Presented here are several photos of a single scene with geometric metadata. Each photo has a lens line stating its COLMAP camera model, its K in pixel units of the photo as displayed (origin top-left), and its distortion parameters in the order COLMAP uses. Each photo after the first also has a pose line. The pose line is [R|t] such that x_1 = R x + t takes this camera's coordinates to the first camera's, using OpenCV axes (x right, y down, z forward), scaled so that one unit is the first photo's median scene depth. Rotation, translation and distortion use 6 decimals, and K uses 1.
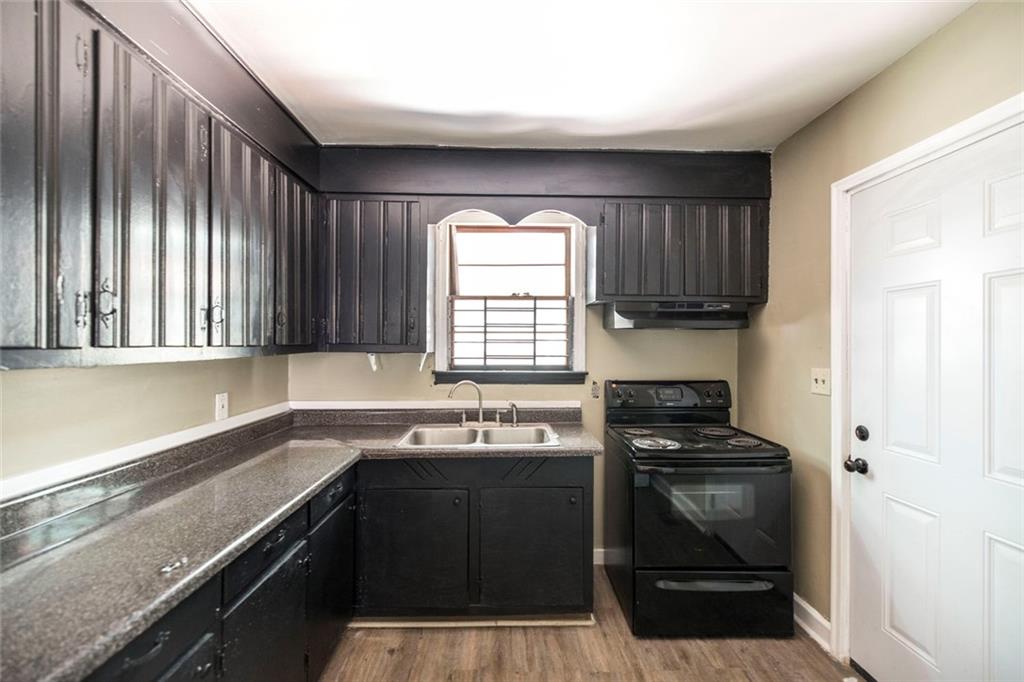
lens RADIAL K [[439.9, 0, 512.8], [0, 439.9, 342.0], [0, 0, 1]] dist [0.002147, -0.000267]
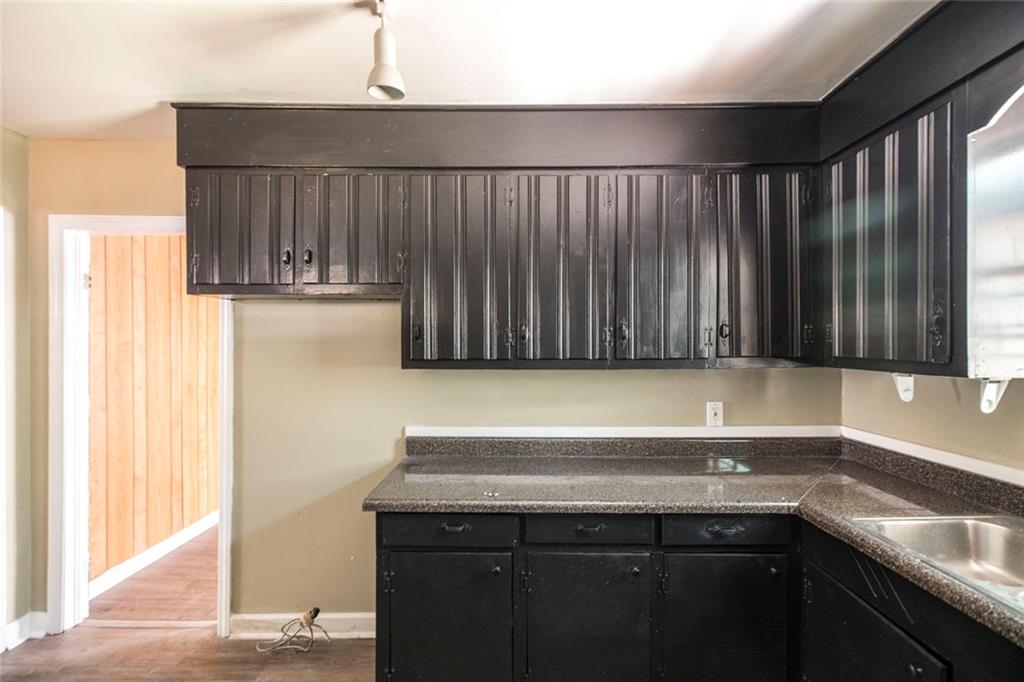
lens RADIAL K [[439.9, 0, 510.0], [0, 439.9, 341.9], [0, 0, 1]] dist [0.002147, -0.000267]
pose [[-0.031448, -0.009710, -0.999458, 0.412939], [0.003817, 0.999944, -0.009834, -0.017959], [0.999498, -0.004124, -0.031410, 0.543118]]
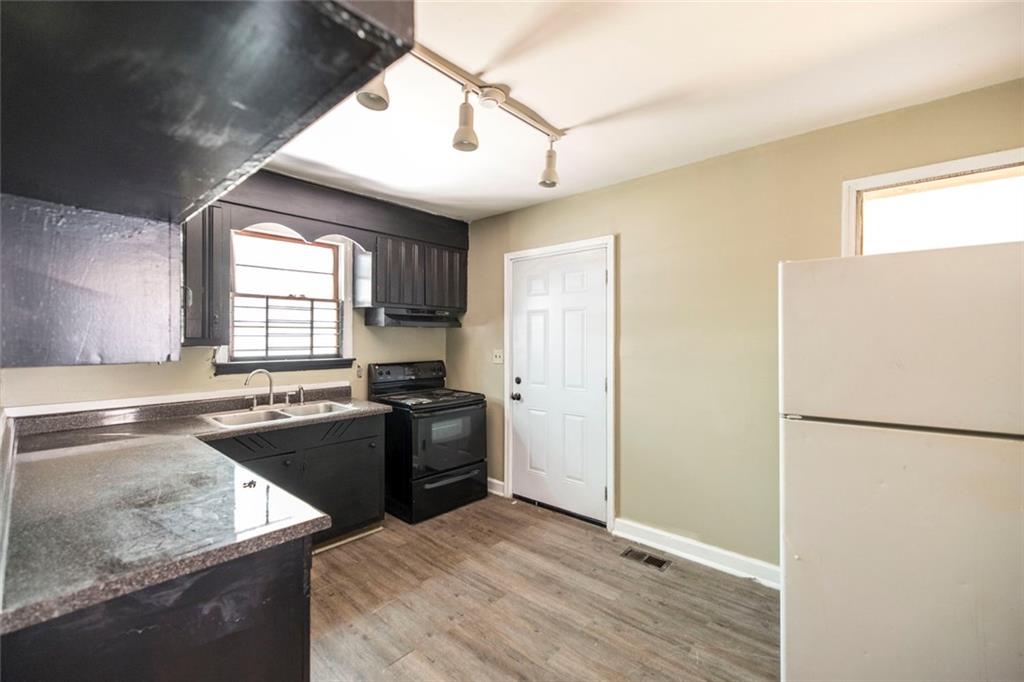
lens RADIAL K [[439.9, 0, 512.7], [0, 439.9, 340.4], [0, 0, 1]] dist [0.002147, -0.000267]
pose [[0.691046, -0.008288, 0.722763, -0.509601], [-0.000222, 0.999932, 0.011678, -0.001258], [-0.722811, -0.008231, 0.690997, -0.283701]]
